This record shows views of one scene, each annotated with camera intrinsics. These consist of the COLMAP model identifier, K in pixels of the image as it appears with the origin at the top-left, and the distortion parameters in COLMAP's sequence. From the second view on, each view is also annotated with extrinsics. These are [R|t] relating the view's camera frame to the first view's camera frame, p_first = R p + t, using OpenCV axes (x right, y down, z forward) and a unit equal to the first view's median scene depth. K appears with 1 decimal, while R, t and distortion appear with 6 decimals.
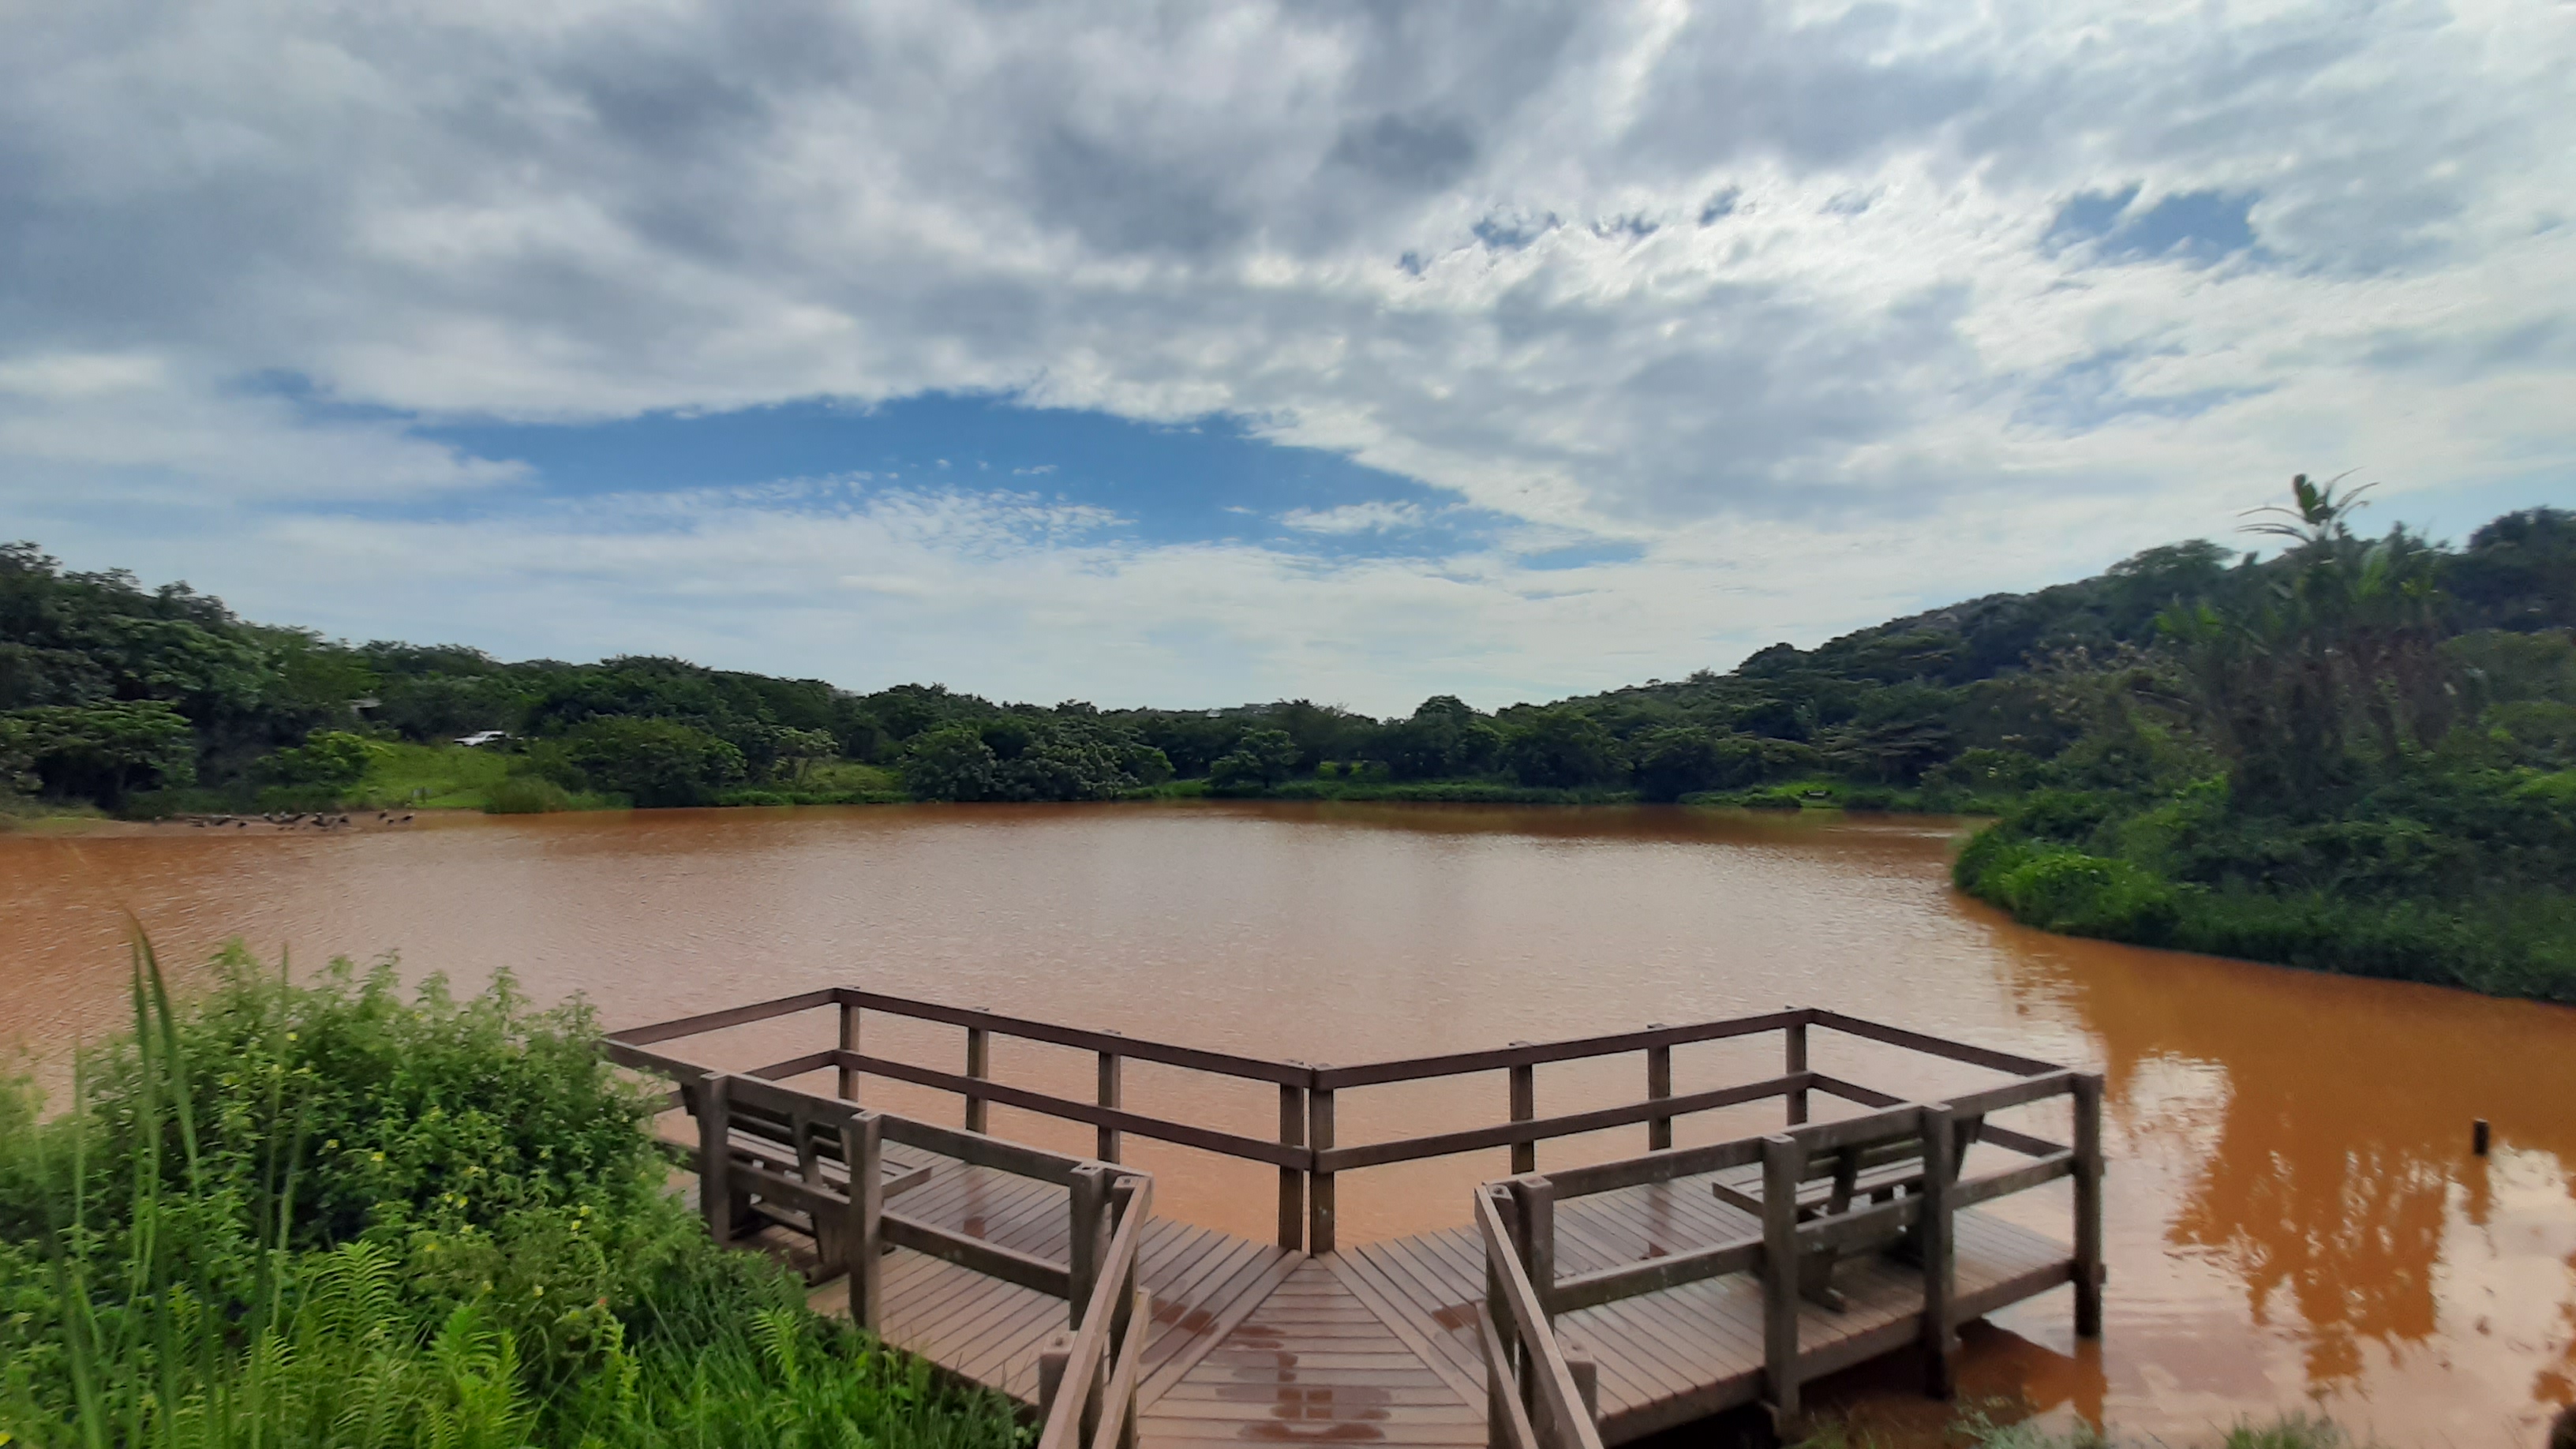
lens RADIAL K [[995.6, 0, 1282.5], [0, 995.6, 726.0], [0, 0, 1]] dist [-0.017147, -0.000064]
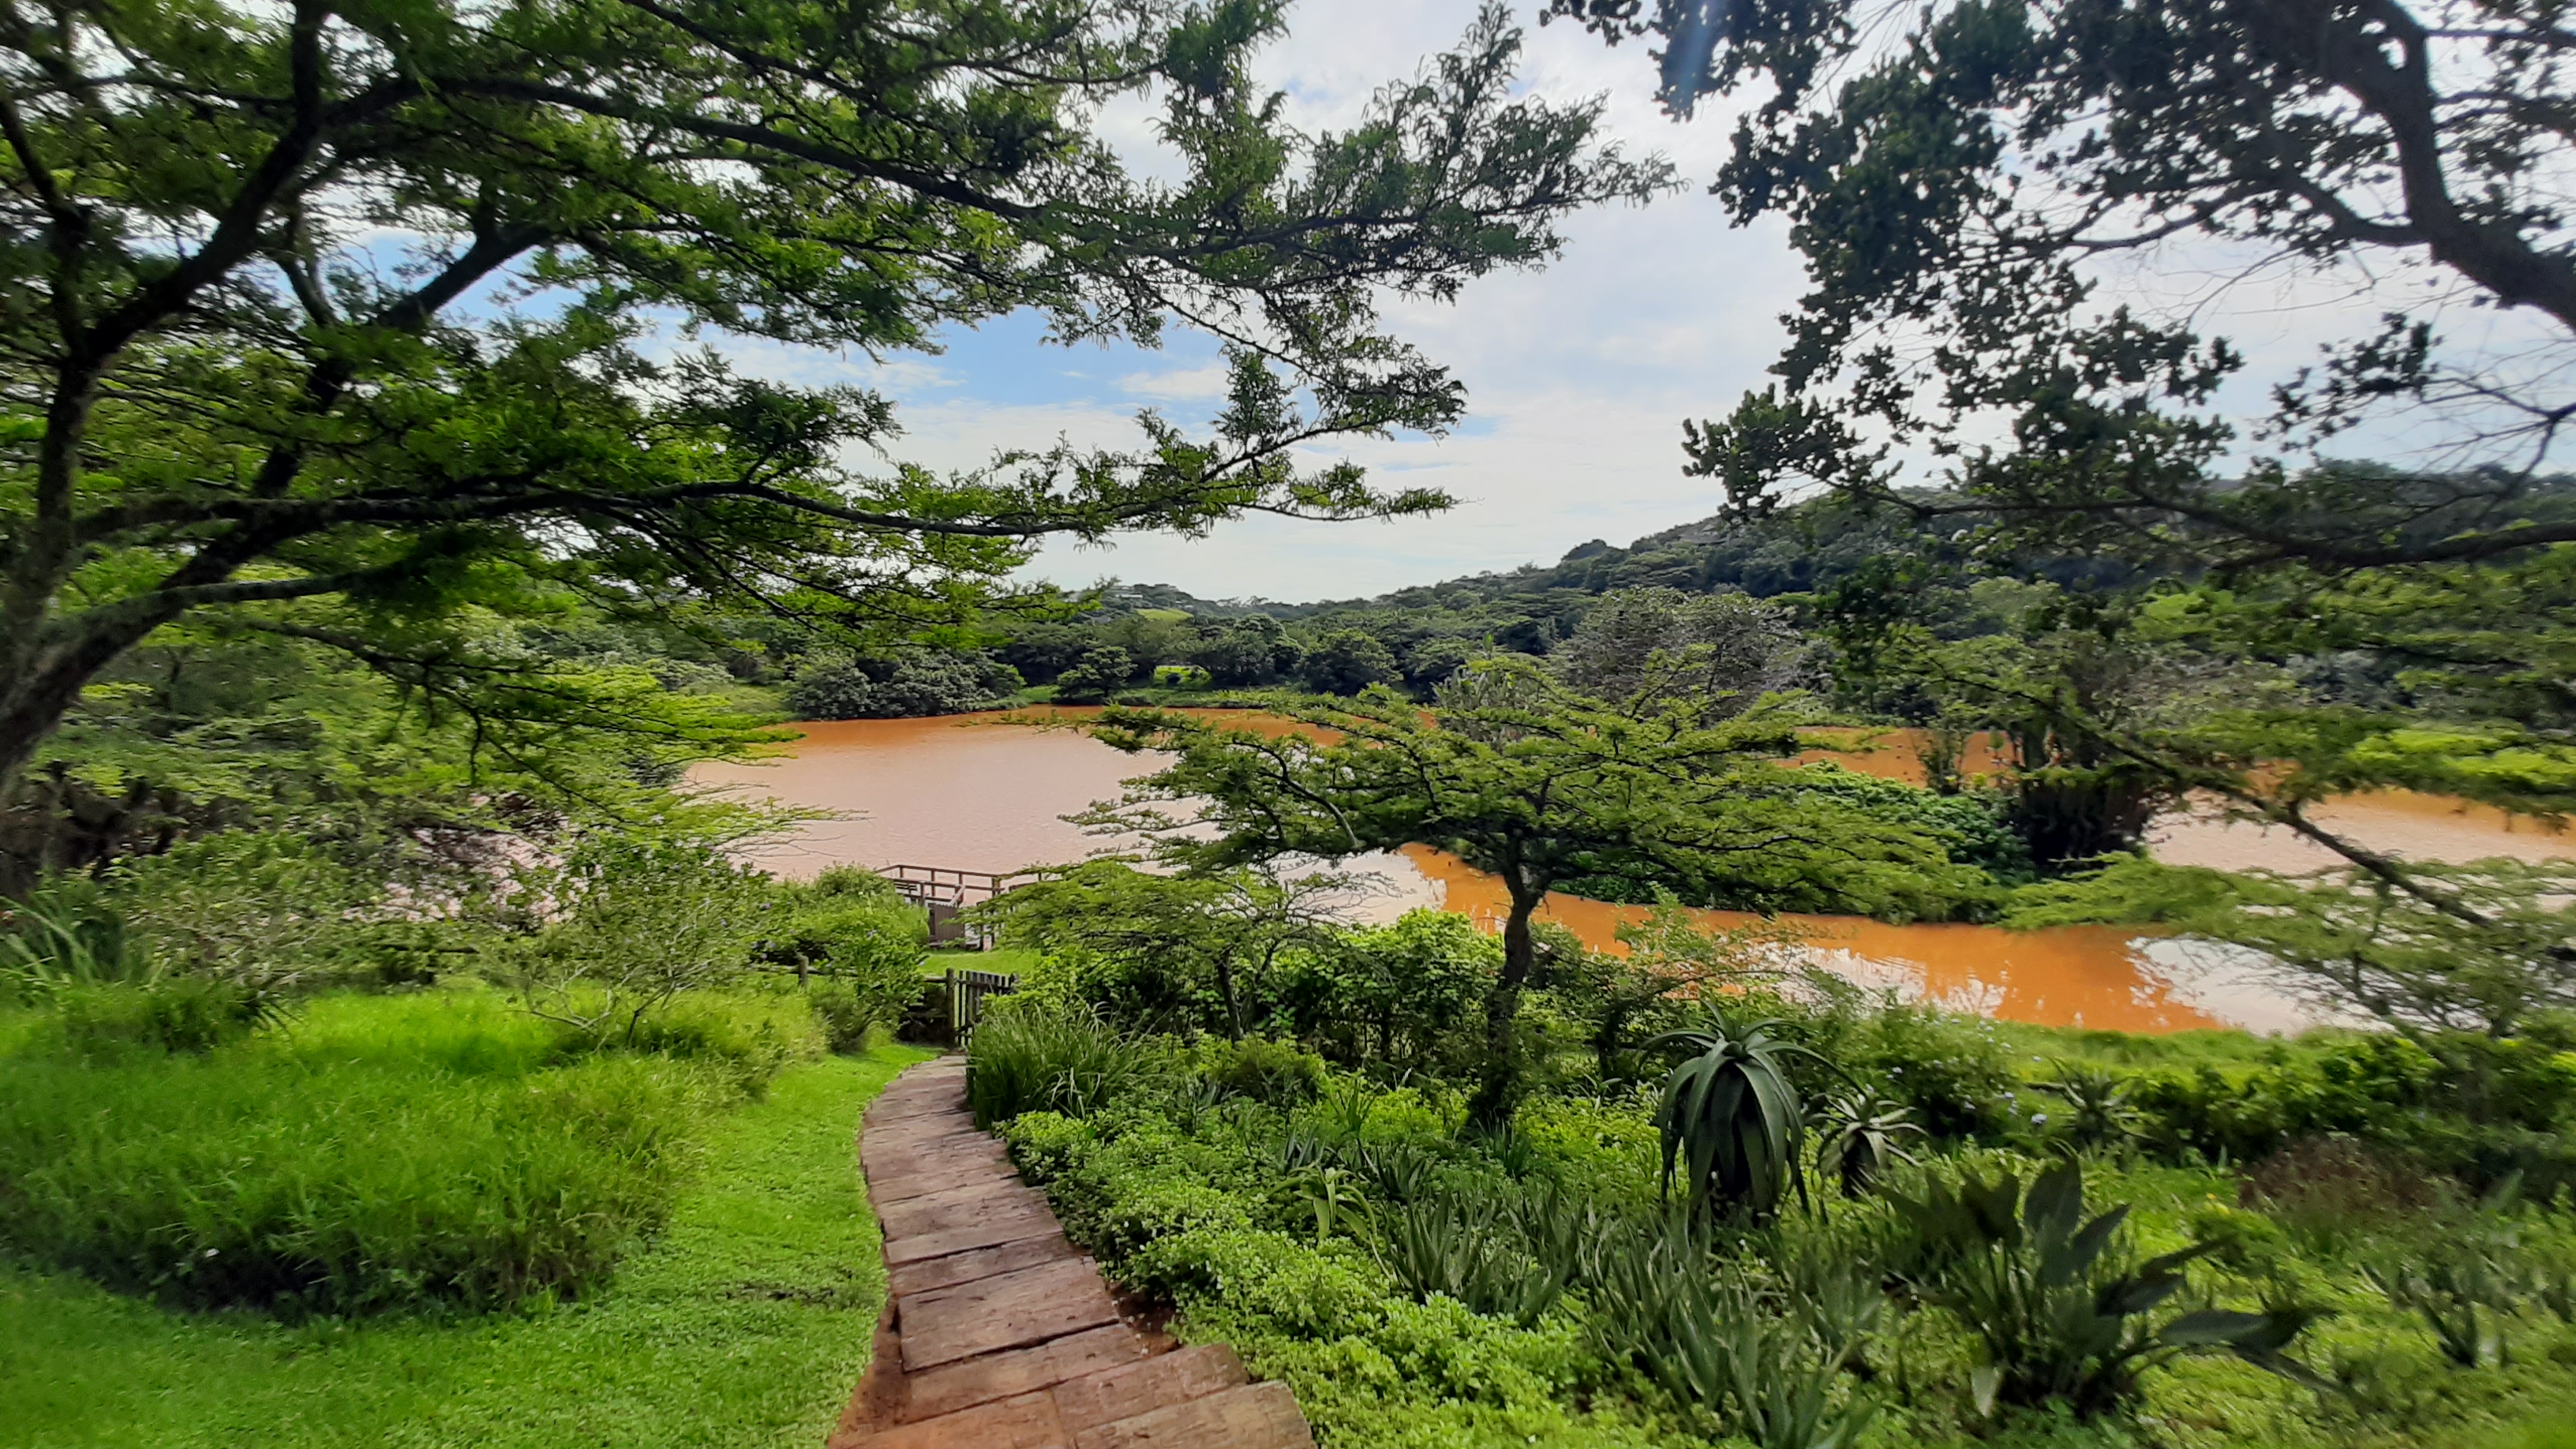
lens RADIAL K [[995.6, 0, 1294.3], [0, 995.6, 728.2], [0, 0, 1]] dist [-0.017147, -0.000064]
pose [[0.990055, -0.018153, 0.139505, 0.044246], [0.000192, 0.991814, 0.127694, -0.057140], [-0.140681, -0.126397, 0.981953, -0.222116]]
